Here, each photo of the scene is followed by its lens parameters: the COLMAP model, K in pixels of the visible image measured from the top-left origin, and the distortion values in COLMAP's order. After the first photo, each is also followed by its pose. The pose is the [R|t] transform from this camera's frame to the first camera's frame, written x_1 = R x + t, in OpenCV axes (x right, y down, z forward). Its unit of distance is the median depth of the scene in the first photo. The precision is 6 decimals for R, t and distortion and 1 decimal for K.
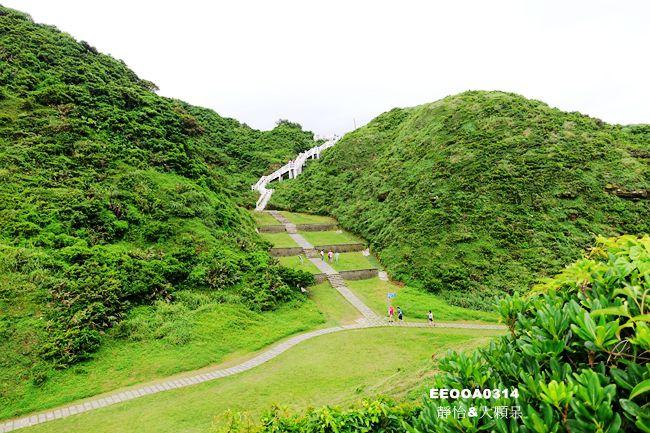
lens RADIAL K [[451.7, 0, 325.1], [0, 451.7, 216.6], [0, 0, 1]] dist [0.009643, 0.001739]
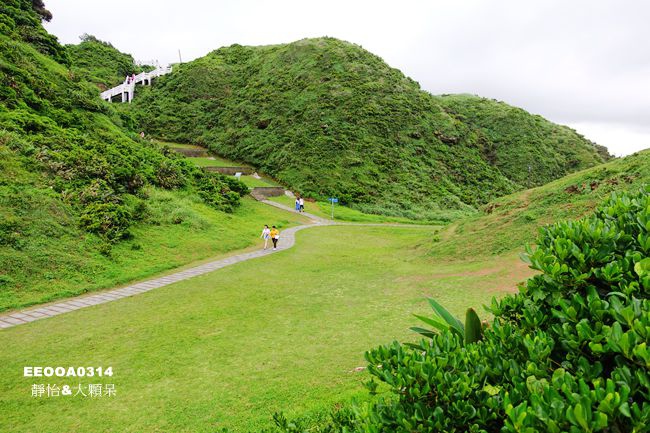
lens RADIAL K [[451.7, 0, 324.8], [0, 451.7, 217.7], [0, 0, 1]] dist [0.009643, 0.001739]
pose [[0.858993, -0.003184, 0.511977, -0.293363], [-0.037376, 0.996923, 0.068910, 0.096763], [-0.510620, -0.078329, 0.856231, 0.054588]]
